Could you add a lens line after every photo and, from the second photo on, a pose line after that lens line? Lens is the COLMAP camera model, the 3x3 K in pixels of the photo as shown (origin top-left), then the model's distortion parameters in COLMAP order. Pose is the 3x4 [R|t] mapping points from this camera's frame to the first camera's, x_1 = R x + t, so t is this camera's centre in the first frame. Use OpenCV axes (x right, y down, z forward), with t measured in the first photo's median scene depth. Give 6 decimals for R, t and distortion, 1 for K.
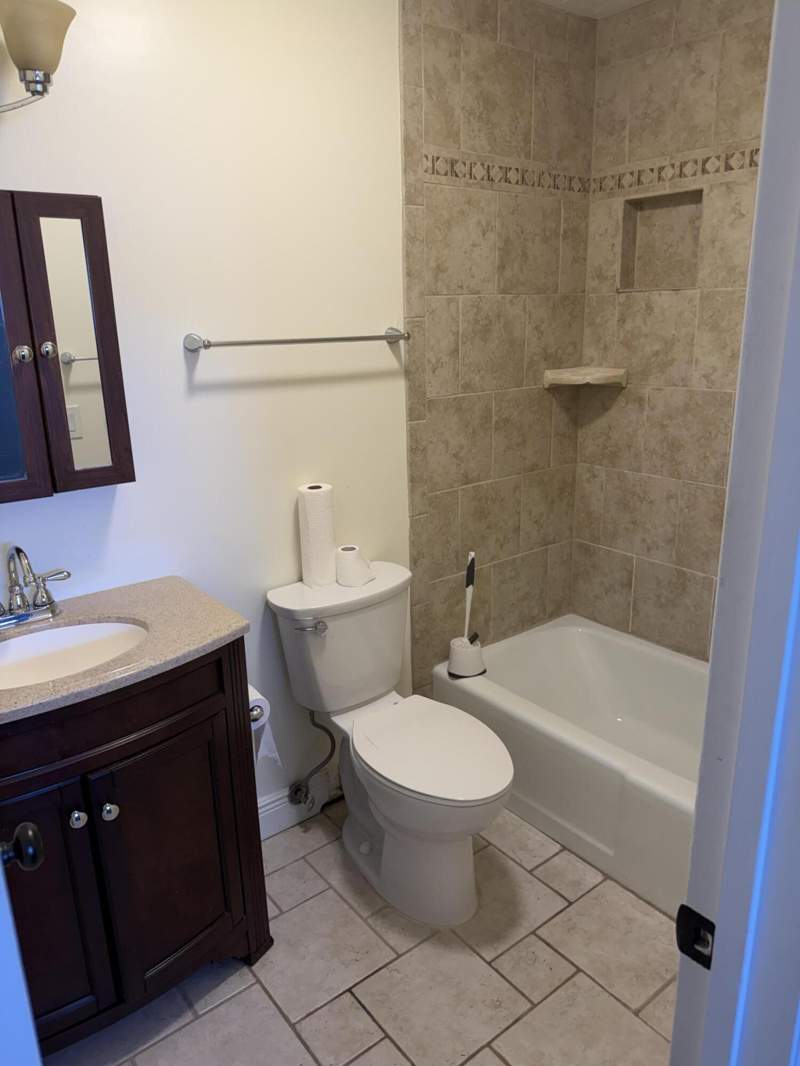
lens RADIAL K [[734.0, 0, 400.0], [0, 734.0, 533.0], [0, 0, 1]] dist [0.073386, -0.095640]
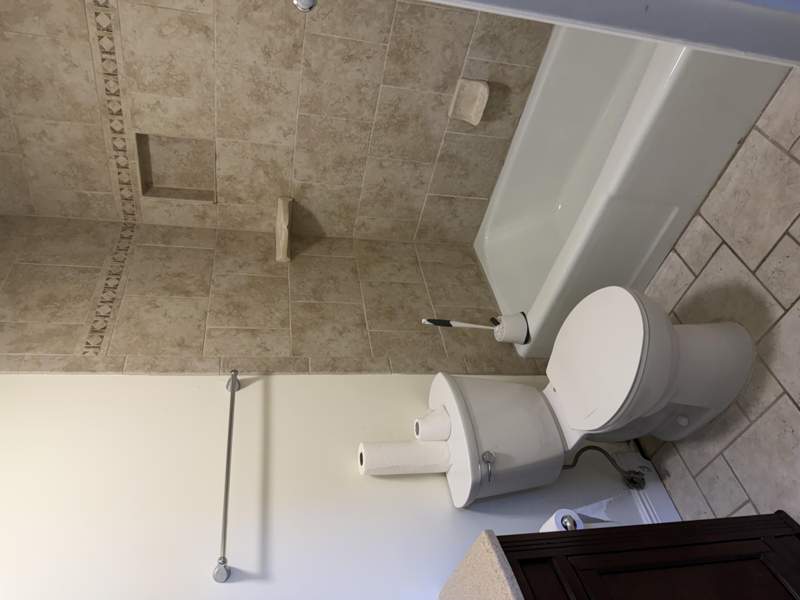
lens RADIAL K [[550.8, 0, 396.7], [0, 550.8, 295.0], [0, 0, 1]] dist [0.073386, -0.095640]
pose [[0.022459, -0.986783, 0.160482, -0.004288], [0.999410, 0.017989, -0.029253, 0.010991], [0.025979, 0.161044, 0.986605, 0.120183]]
